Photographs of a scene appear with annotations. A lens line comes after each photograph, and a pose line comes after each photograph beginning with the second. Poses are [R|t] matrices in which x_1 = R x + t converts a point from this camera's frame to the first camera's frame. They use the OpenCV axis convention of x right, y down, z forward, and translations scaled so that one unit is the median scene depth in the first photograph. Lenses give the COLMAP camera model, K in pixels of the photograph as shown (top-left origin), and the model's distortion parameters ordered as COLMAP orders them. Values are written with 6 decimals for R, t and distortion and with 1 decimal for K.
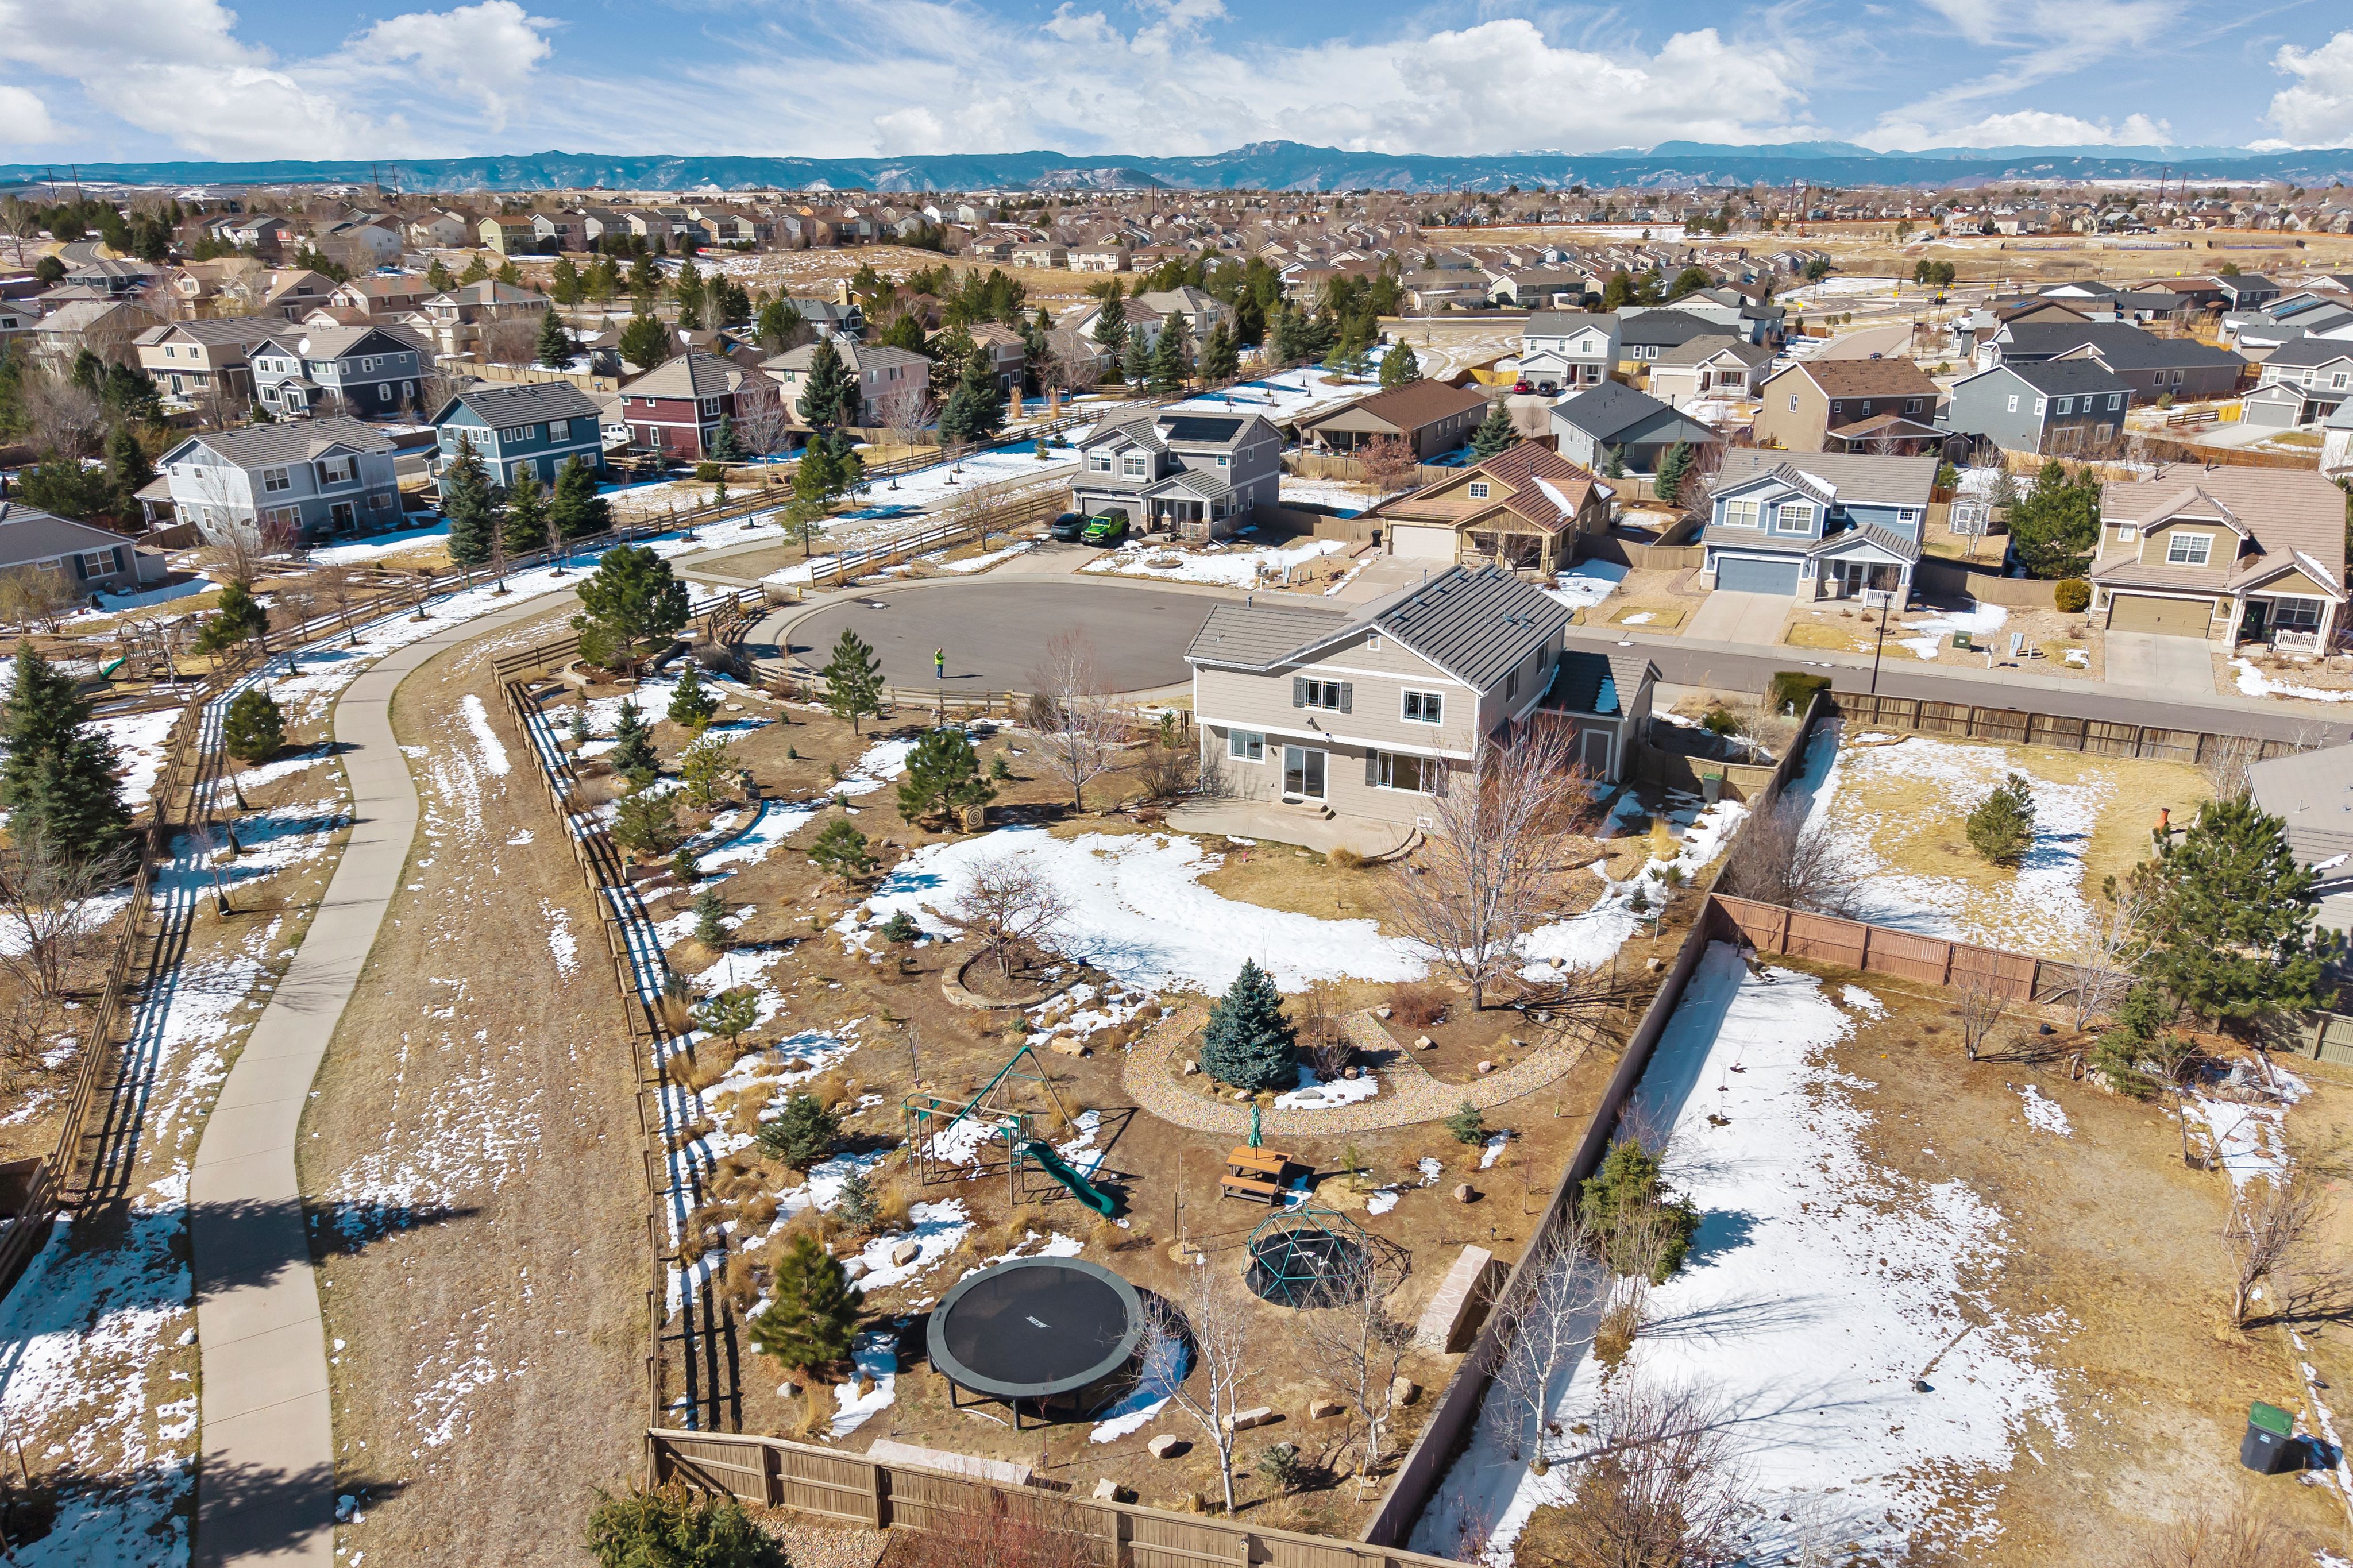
lens RADIAL K [[1640.9, 0, 1174.3], [0, 1640.9, 786.0], [0, 0, 1]] dist [0.011168, -0.001916]
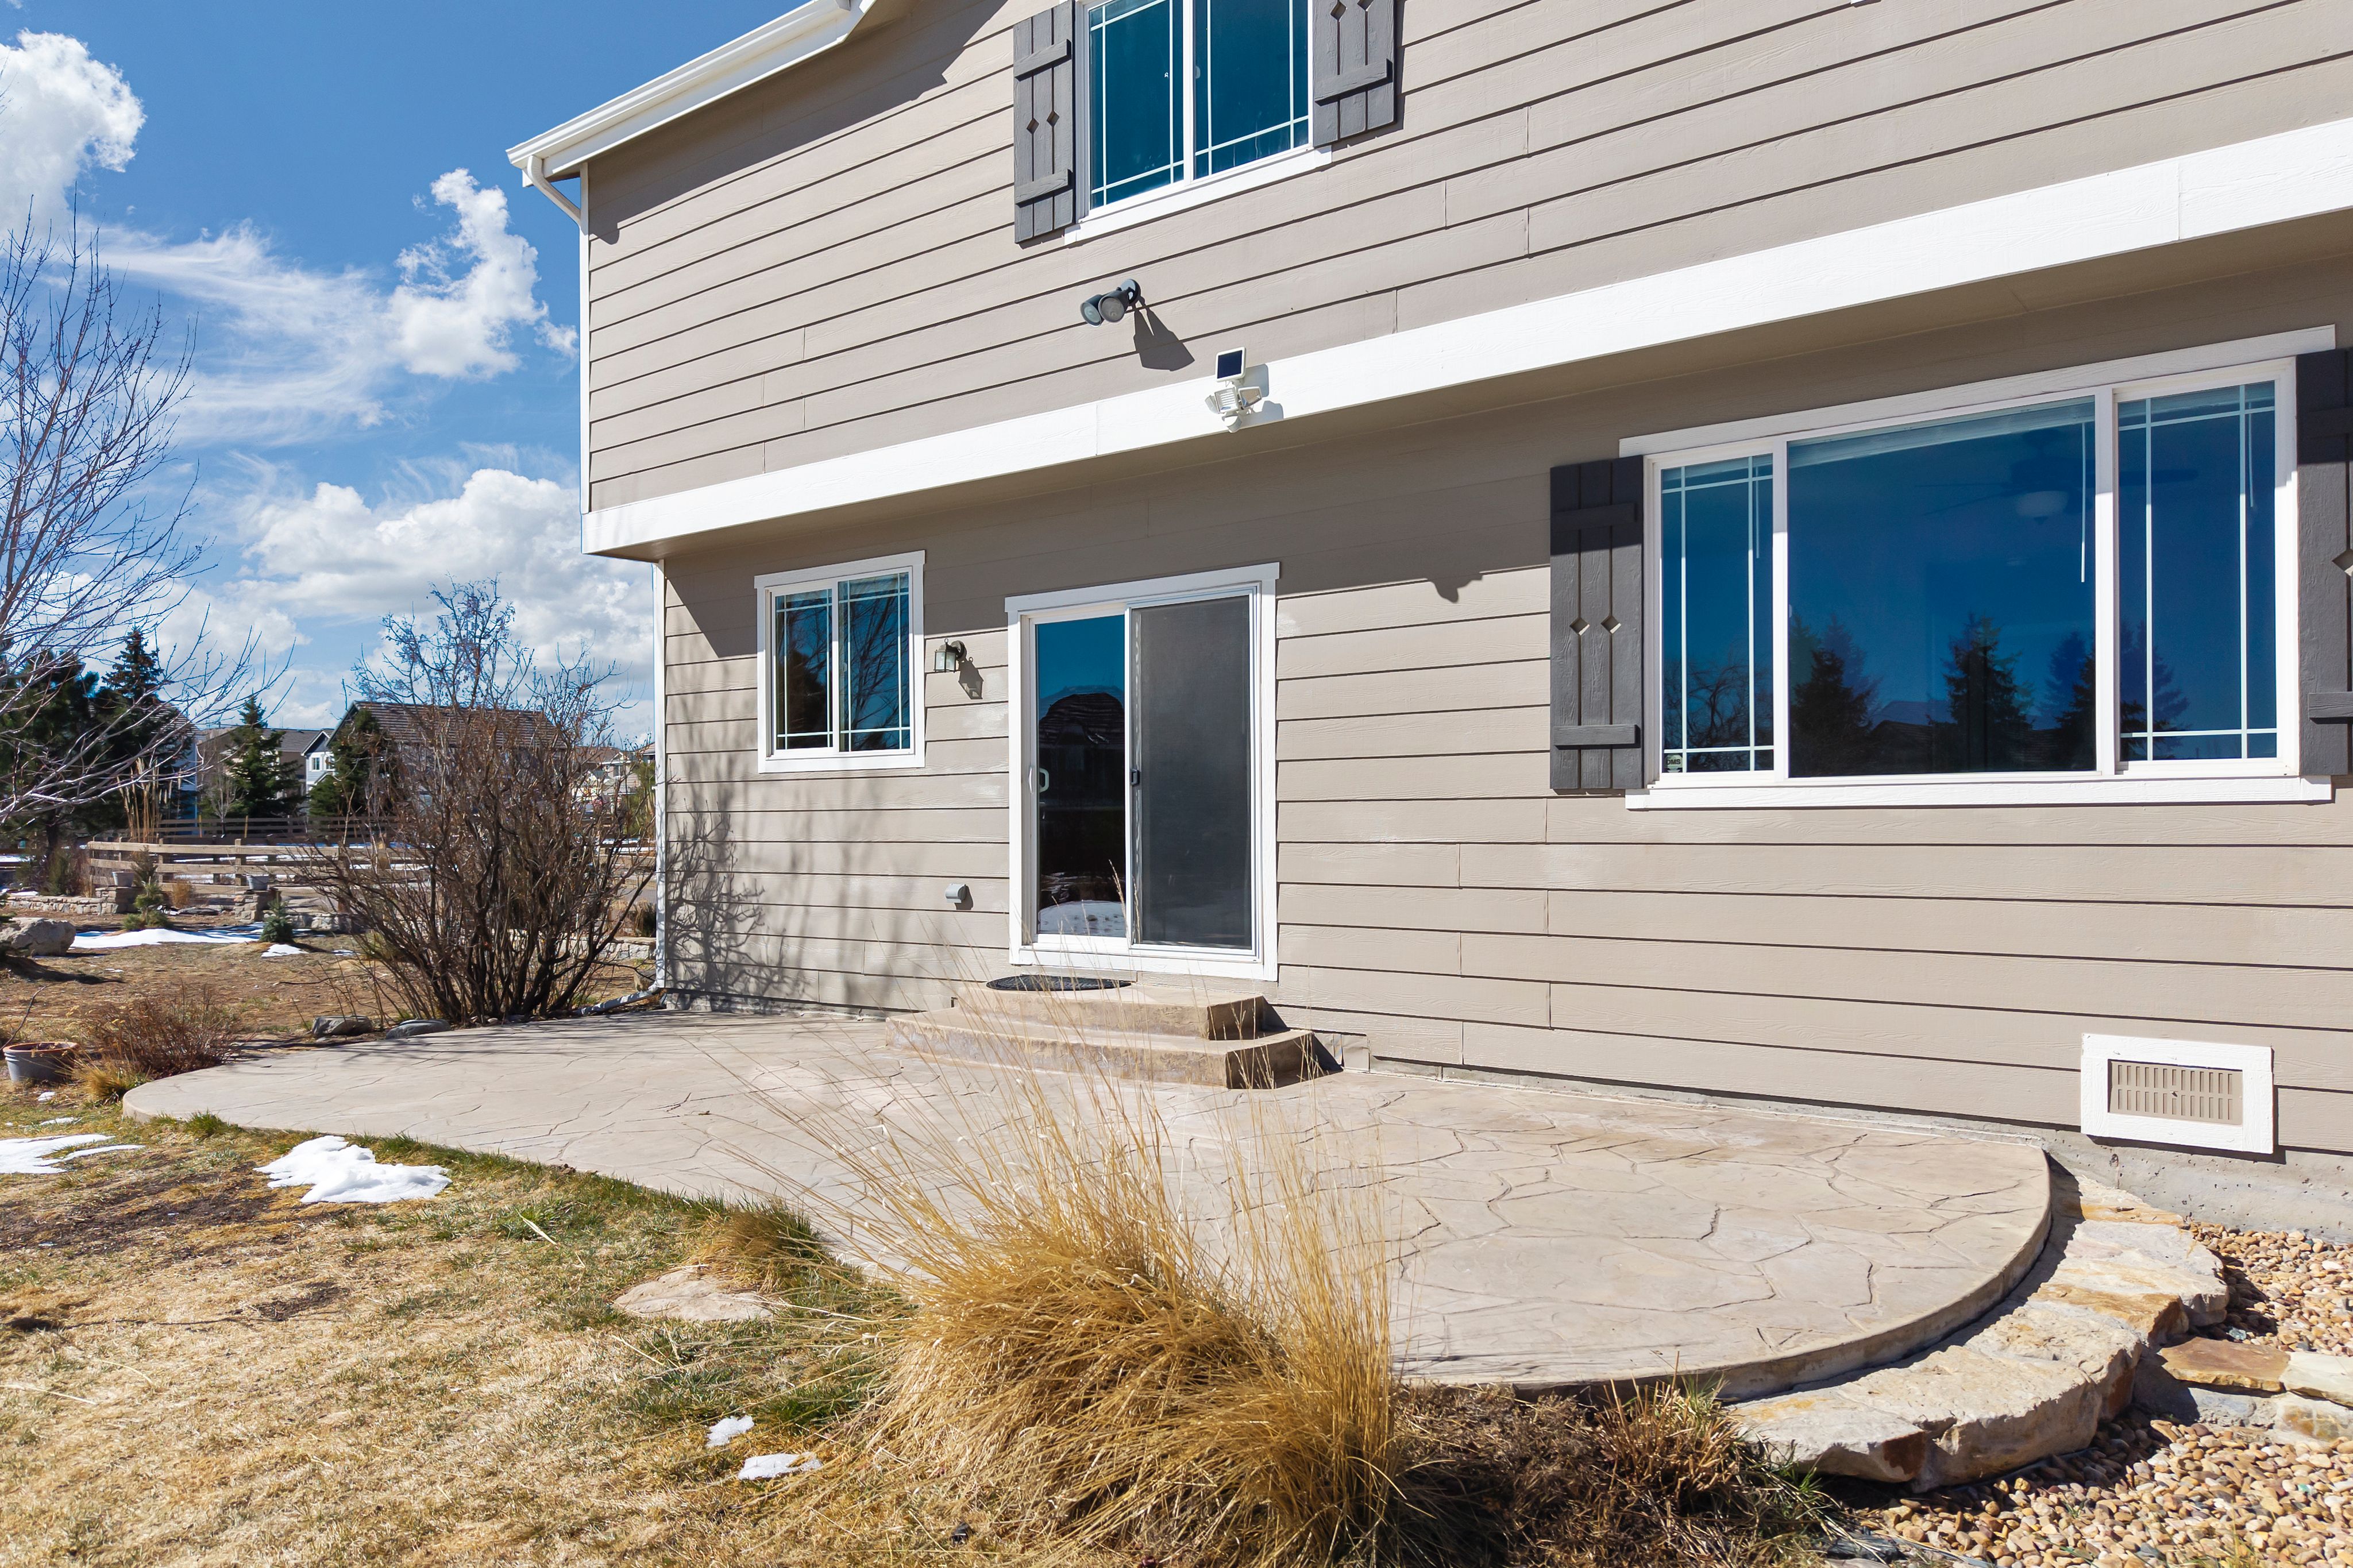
lens RADIAL K [[1640.9, 0, 1178.6], [0, 1640.9, 784.7], [0, 0, 1]] dist [0.011168, -0.001916]
pose [[0.982001, 0.004720, -0.188814, 0.112323], [-0.071156, 0.935275, -0.346695, 0.042454], [0.174957, 0.353890, 0.918777, 0.886426]]
